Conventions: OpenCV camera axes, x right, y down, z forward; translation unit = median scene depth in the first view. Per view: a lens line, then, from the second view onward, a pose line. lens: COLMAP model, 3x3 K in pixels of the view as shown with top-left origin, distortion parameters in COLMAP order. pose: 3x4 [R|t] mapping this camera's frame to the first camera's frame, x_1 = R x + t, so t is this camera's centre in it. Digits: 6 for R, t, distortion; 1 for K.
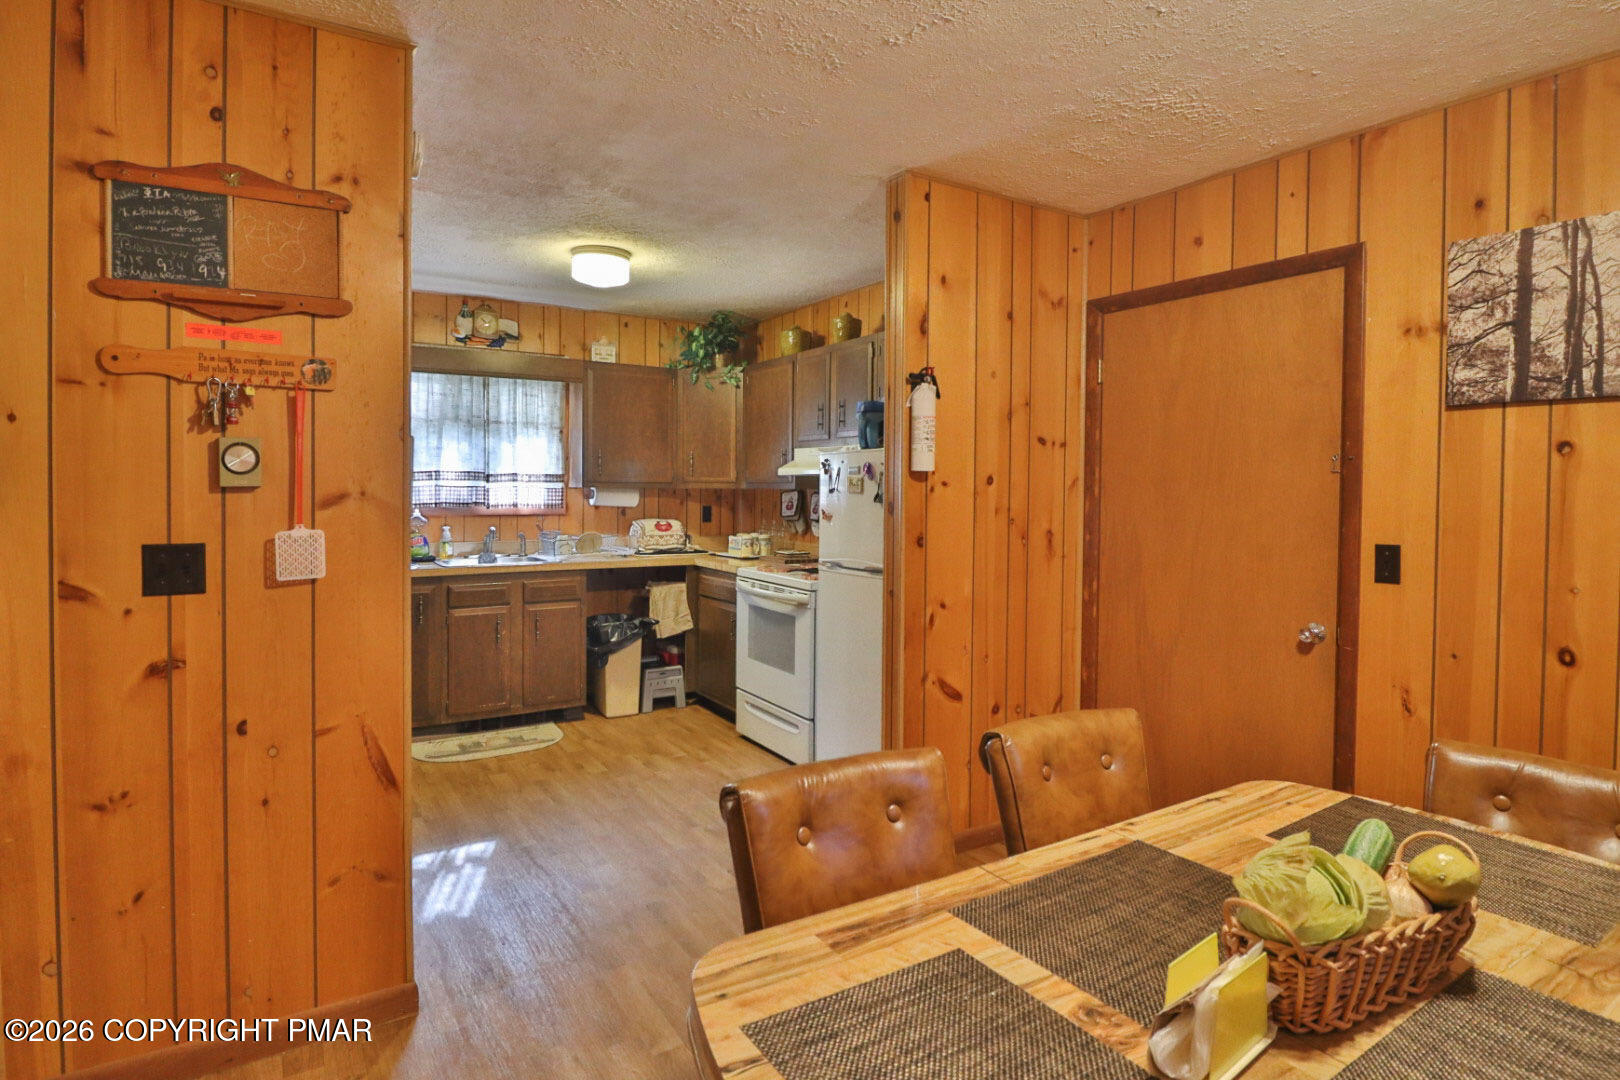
lens RADIAL K [[863.6, 0, 818.6], [0, 863.6, 502.9], [0, 0, 1]] dist [0.001512, -0.013809]
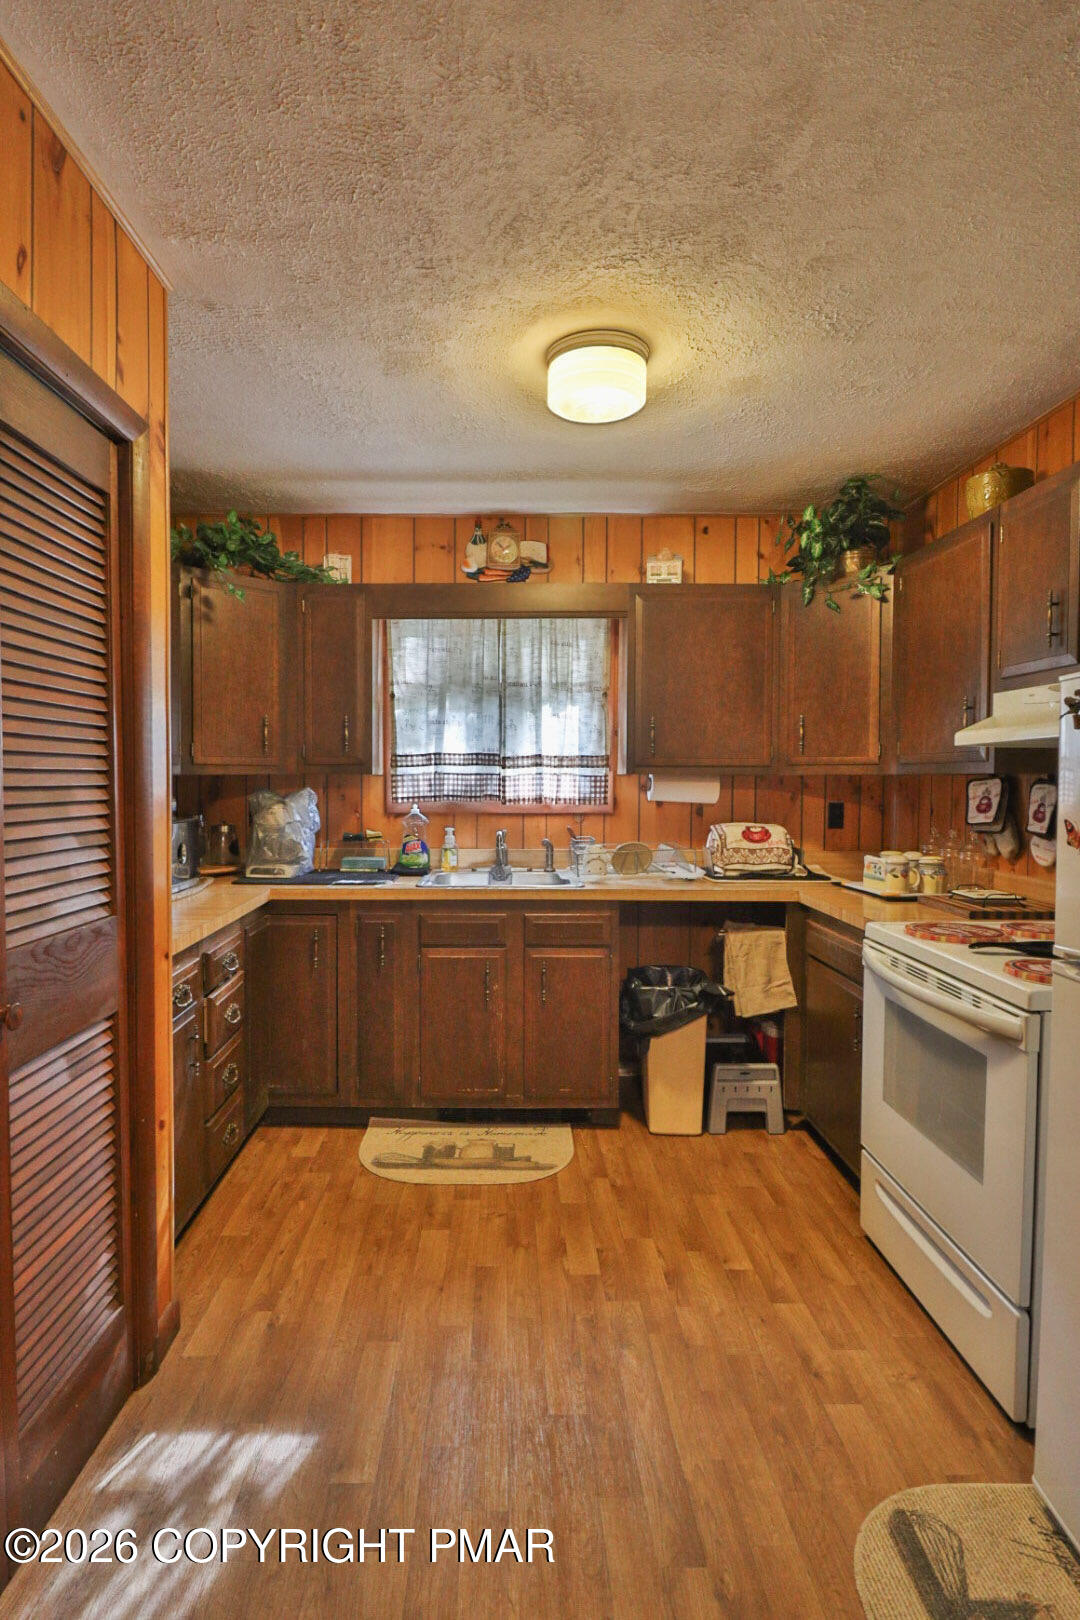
lens RADIAL K [[838.0, 0, 500.9], [0, 838.0, 800.3], [0, 0, 1]] dist [0.002059, -0.014706]
pose [[0.842022, 0.008700, -0.539372, -0.005335], [-0.005070, 0.999953, 0.008213, -0.002506], [0.539419, -0.004181, 0.842027, 0.409033]]
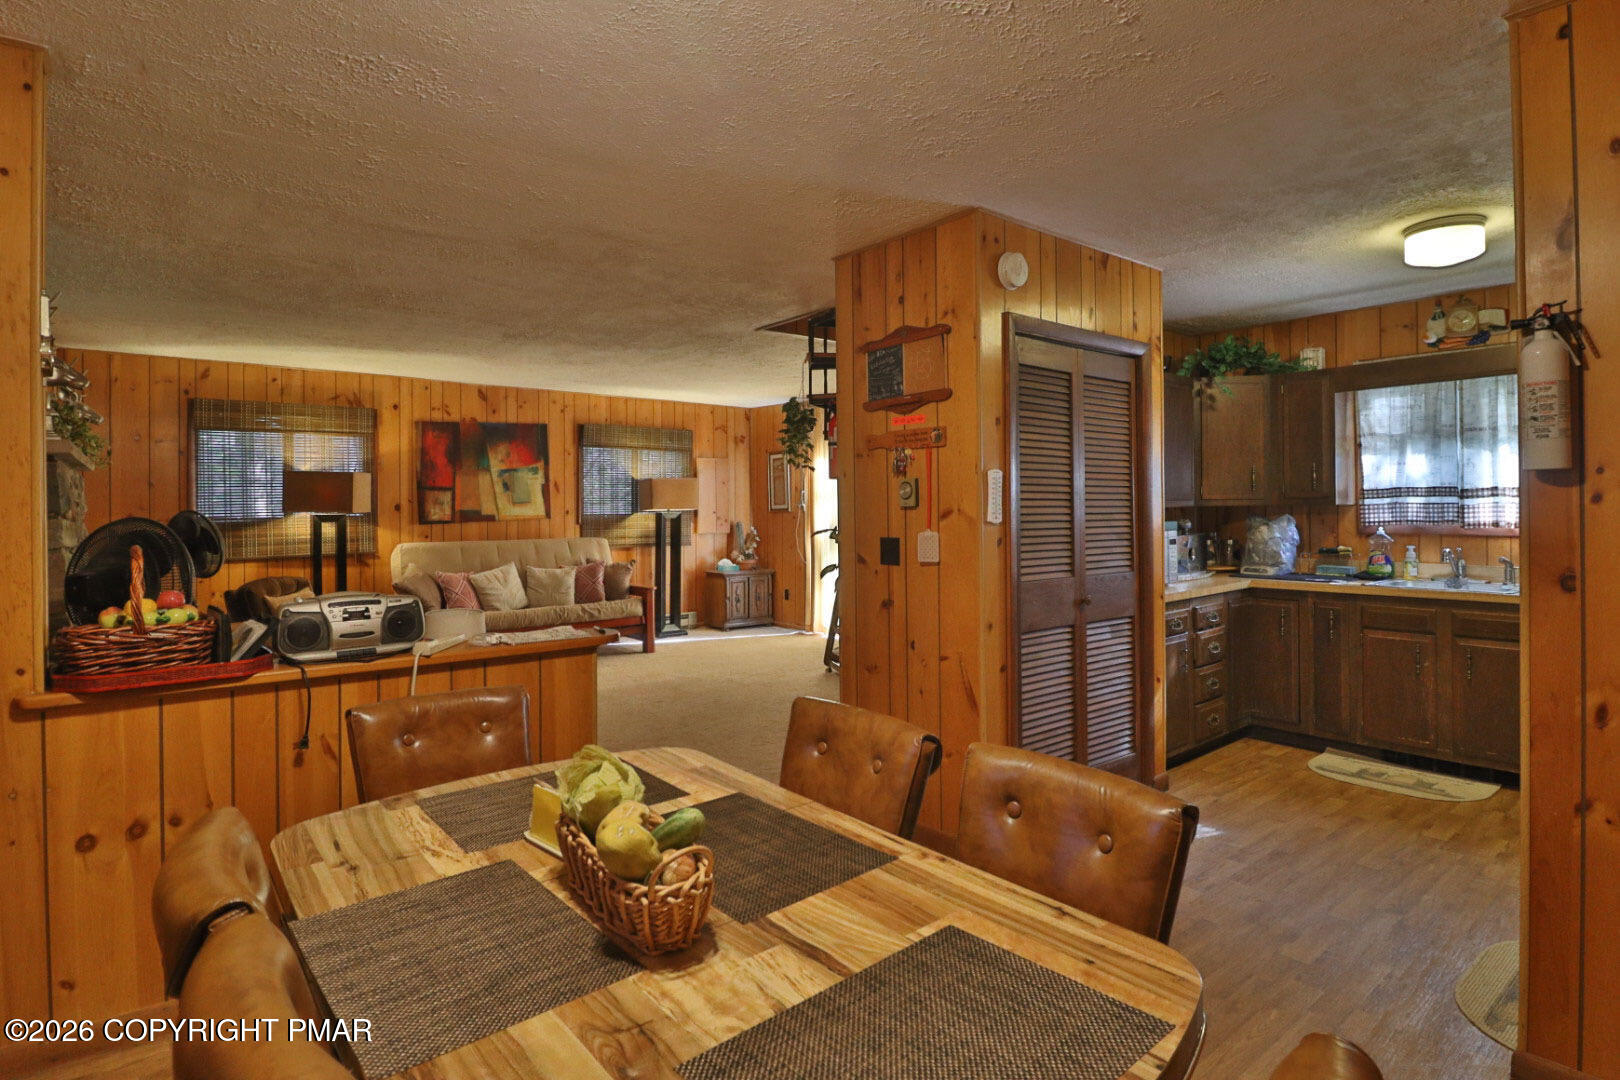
lens RADIAL K [[838.0, 0, 816.4], [0, 838.0, 501.7], [0, 0, 1]] dist [0.002059, -0.014706]
pose [[0.120337, -0.016784, -0.992591, 0.393265], [-0.009515, 0.999792, -0.018059, 0.001732], [0.992688, 0.011618, 0.120152, 0.237603]]
